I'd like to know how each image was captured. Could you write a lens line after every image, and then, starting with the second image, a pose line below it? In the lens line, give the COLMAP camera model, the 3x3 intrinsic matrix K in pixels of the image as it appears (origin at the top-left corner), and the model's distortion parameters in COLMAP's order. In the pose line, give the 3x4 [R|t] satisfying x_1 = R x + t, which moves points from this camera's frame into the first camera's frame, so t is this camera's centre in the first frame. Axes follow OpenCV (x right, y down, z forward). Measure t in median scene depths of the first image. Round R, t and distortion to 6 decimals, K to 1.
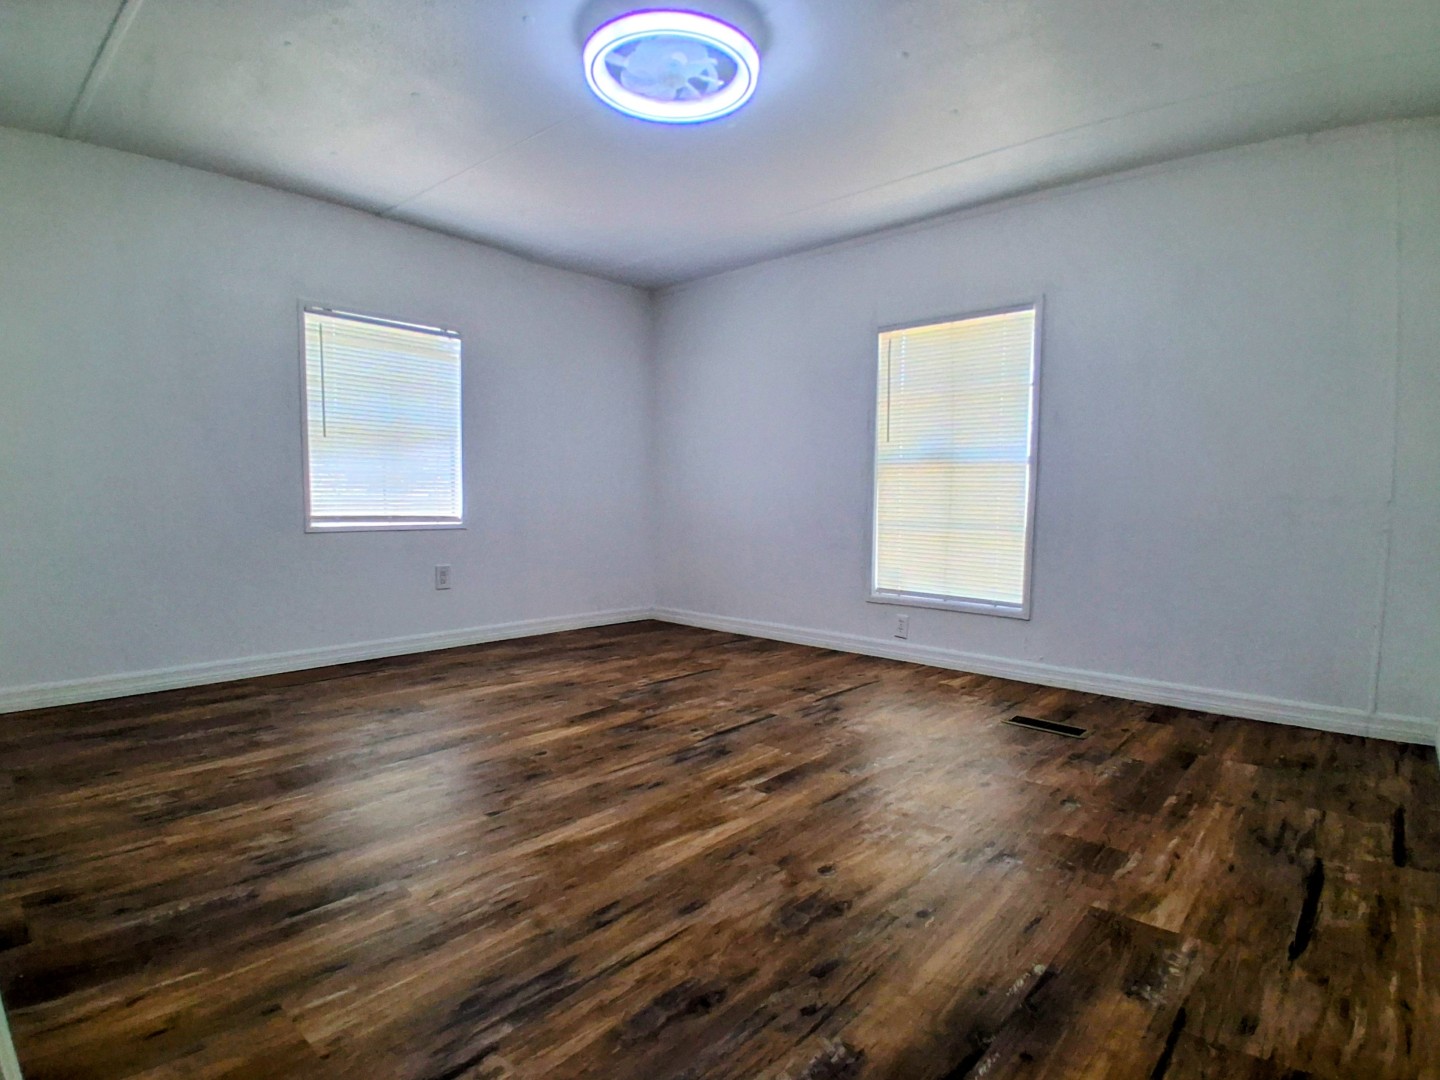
lens RADIAL K [[747.0, 0, 699.4], [0, 747.0, 552.4], [0, 0, 1]] dist [0.002714, -0.047220]
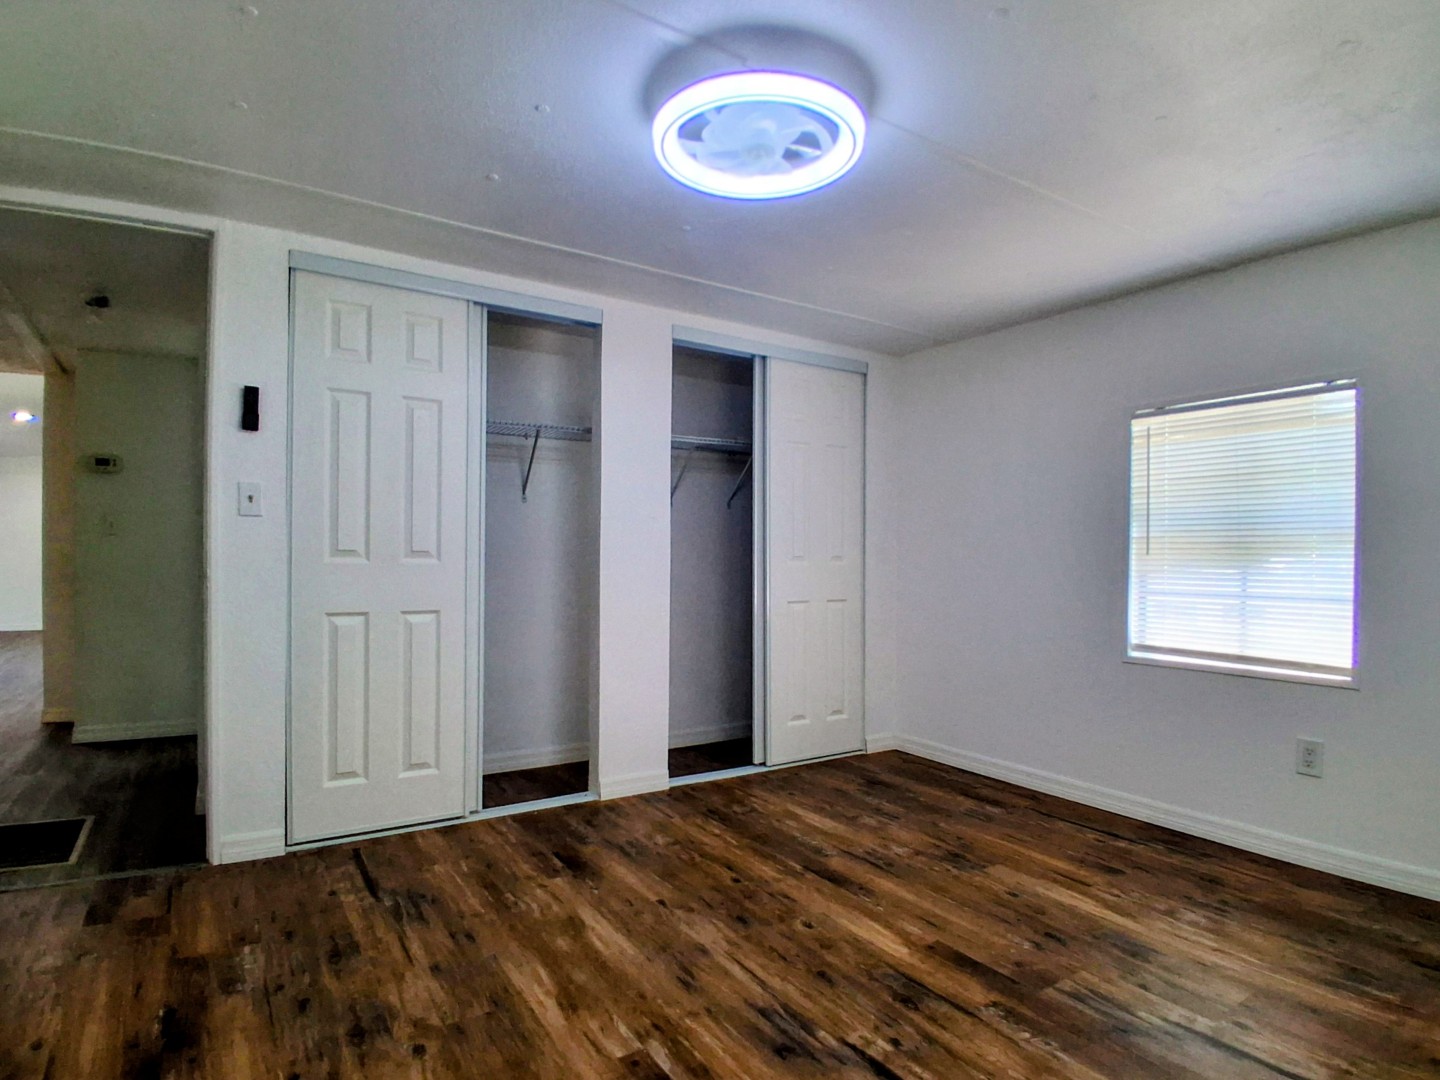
lens RADIAL K [[747.0, 0, 699.4], [0, 747.0, 552.4], [0, 0, 1]] dist [0.002714, -0.047220]
pose [[-0.242601, -0.019893, -0.969922, 0.735127], [-0.090762, 0.995870, 0.002276, -0.176674], [0.965871, 0.088584, -0.243405, 1.110496]]
